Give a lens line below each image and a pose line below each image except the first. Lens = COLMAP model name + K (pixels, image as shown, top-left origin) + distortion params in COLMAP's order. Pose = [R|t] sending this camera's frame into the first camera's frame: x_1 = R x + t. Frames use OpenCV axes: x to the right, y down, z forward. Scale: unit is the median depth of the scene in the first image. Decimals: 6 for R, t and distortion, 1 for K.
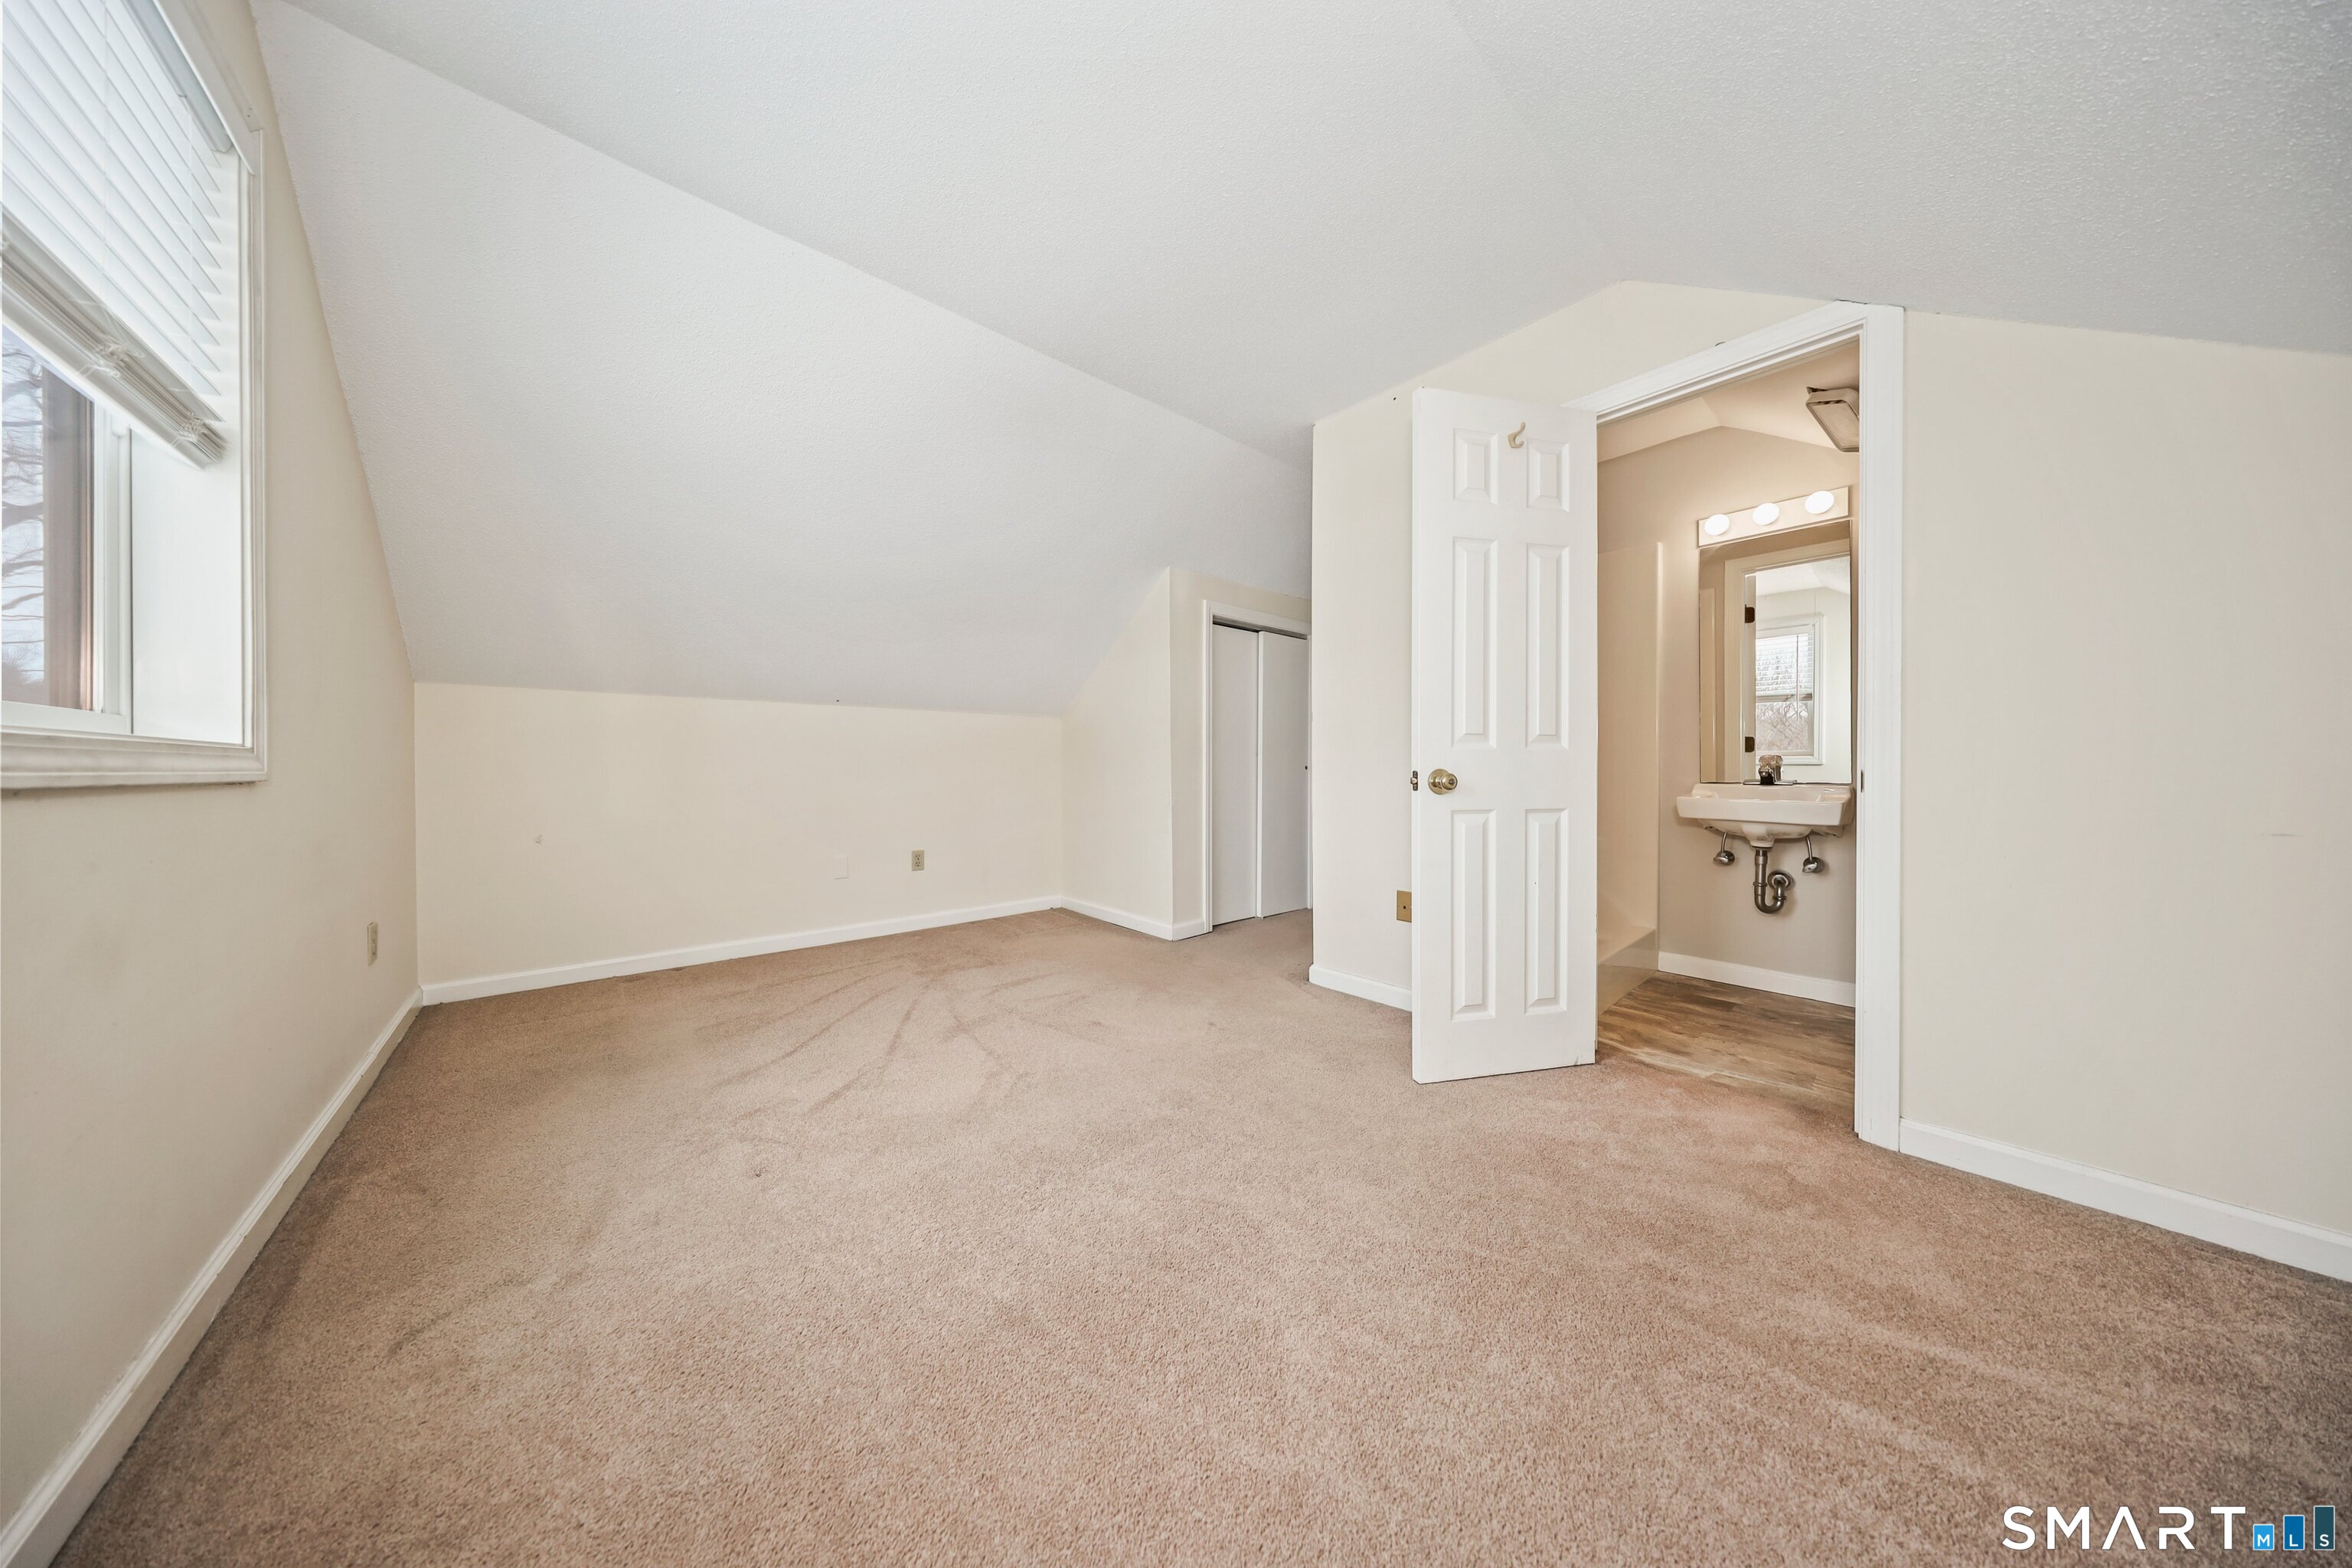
lens RADIAL K [[676.9, 0, 1167.7], [0, 676.9, 772.7], [0, 0, 1]] dist [0.000118, 0.000125]
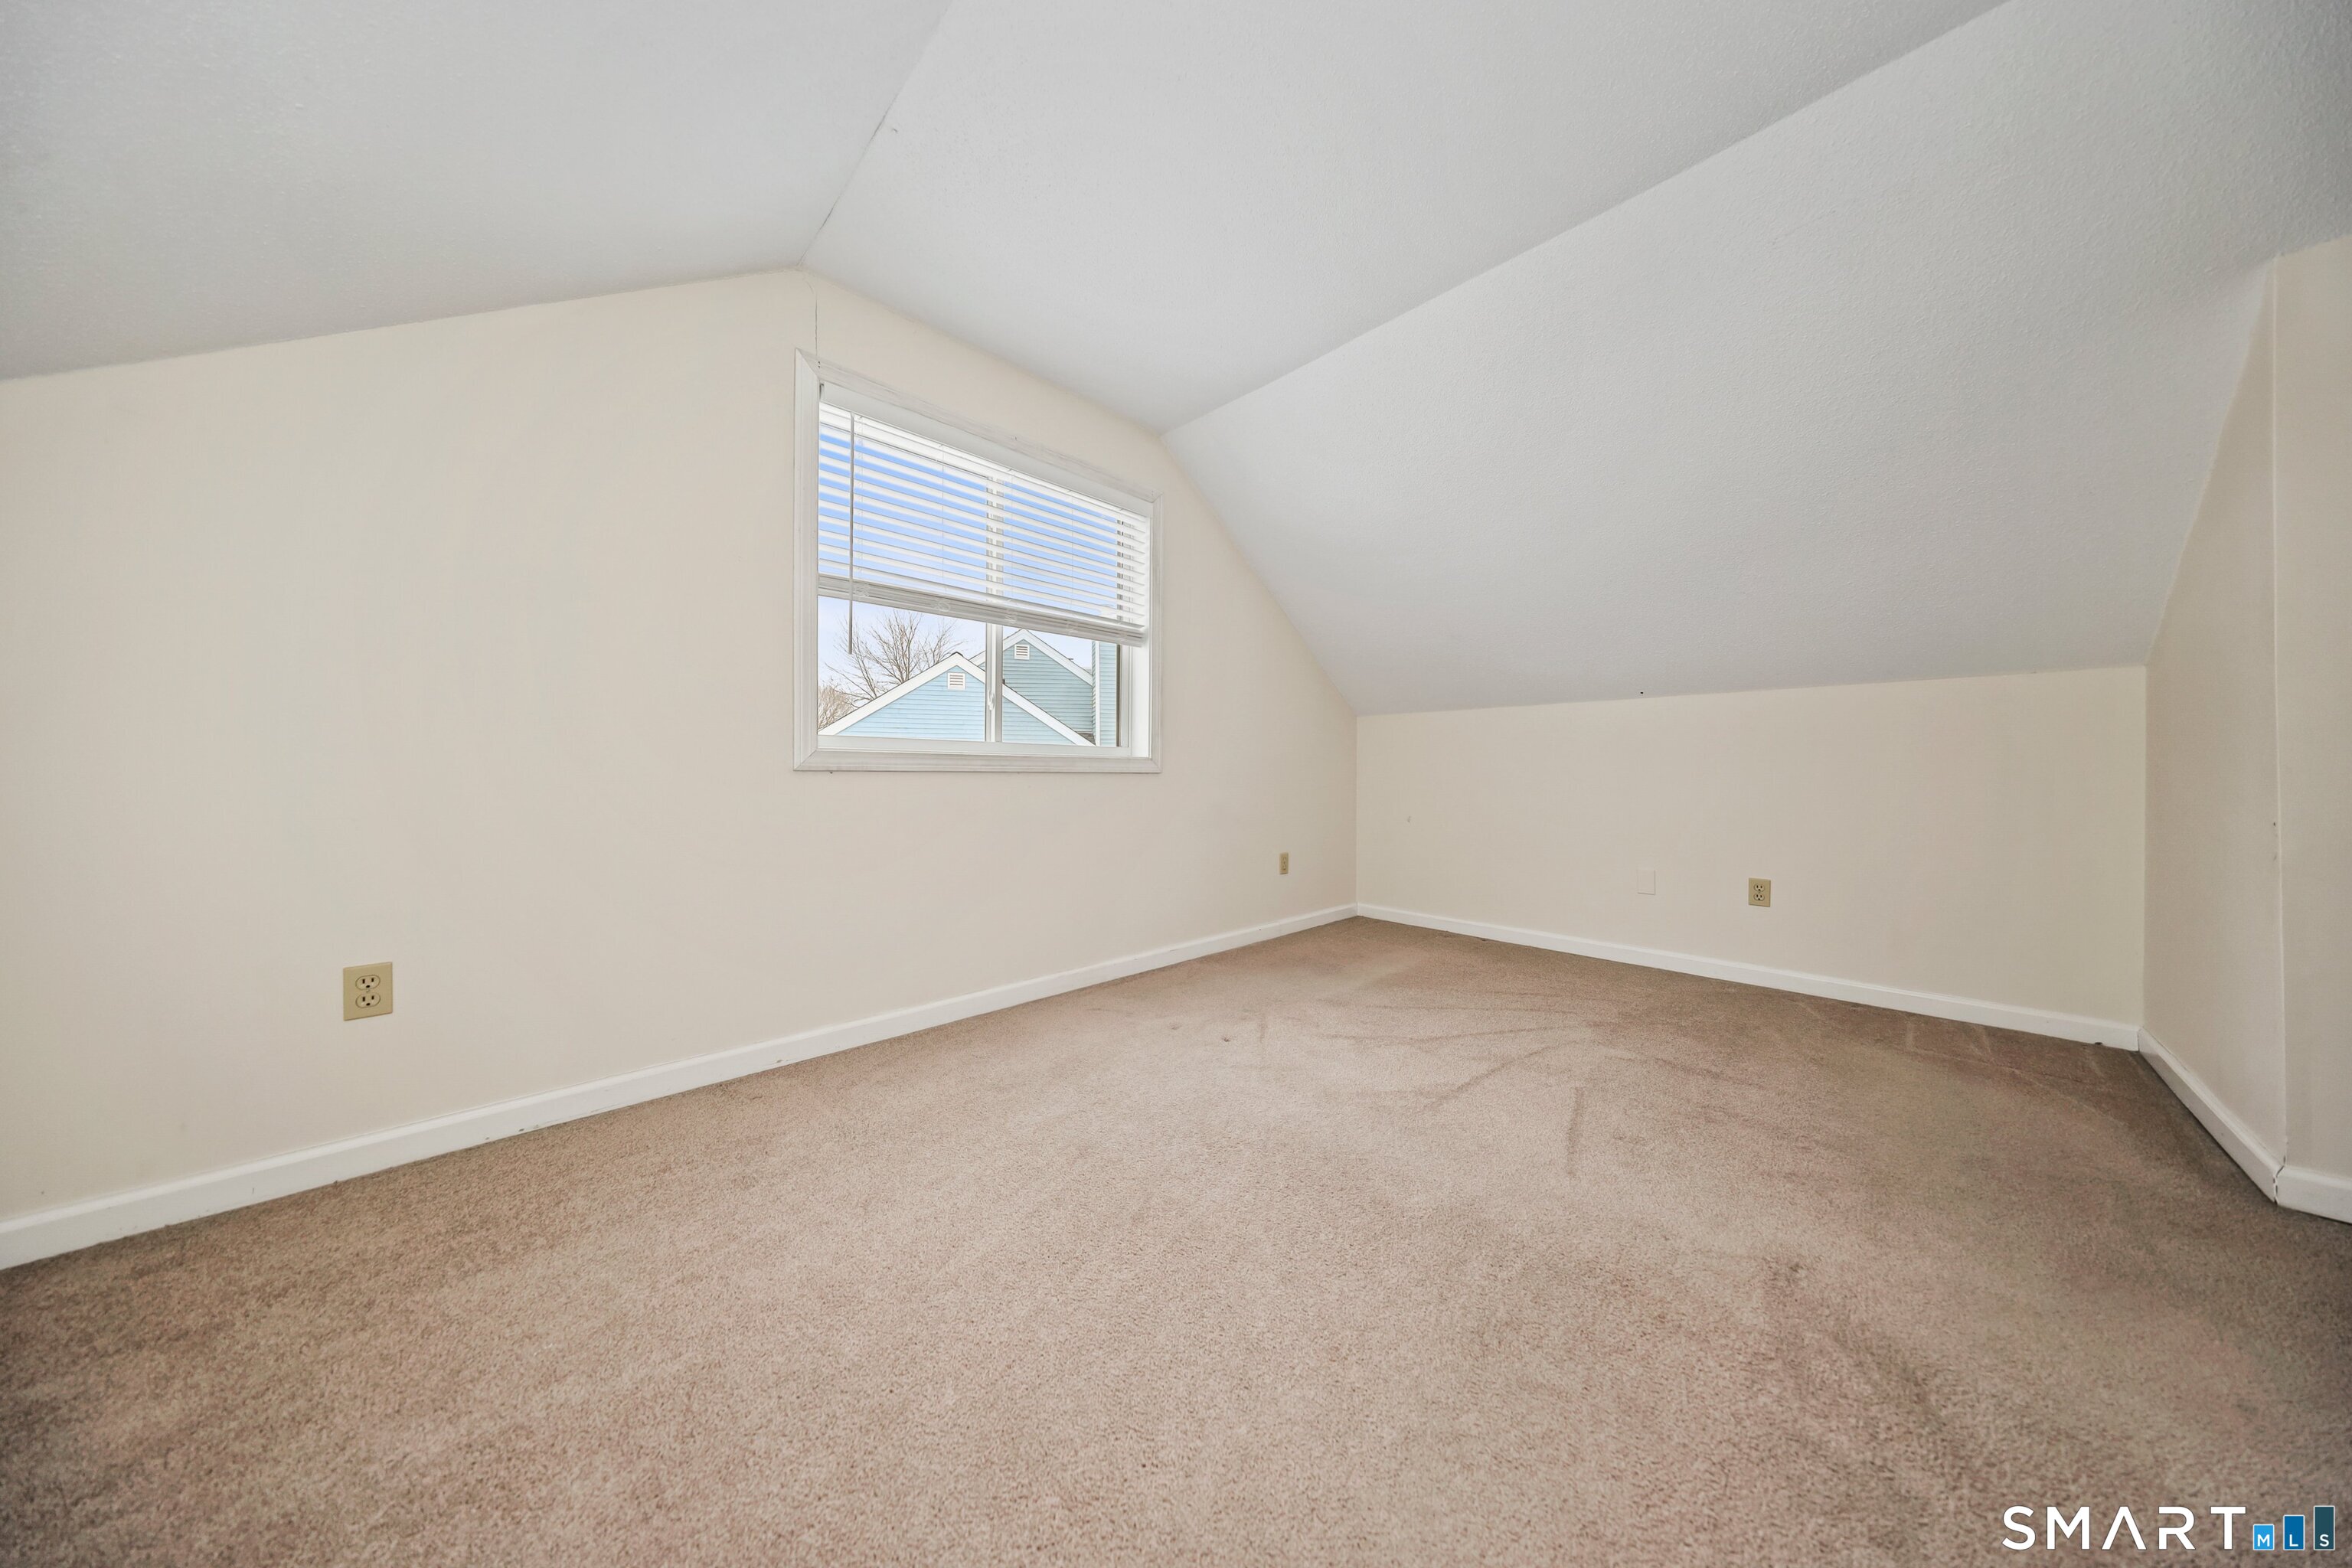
lens RADIAL K [[676.9, 0, 1167.7], [0, 676.9, 771.9], [0, 0, 1]] dist [0.000118, 0.000125]
pose [[0.048303, 0.000778, -0.998832, 0.581076], [-0.009020, 0.999959, 0.000343, 0.003321], [0.998792, 0.008993, 0.048308, 0.526189]]
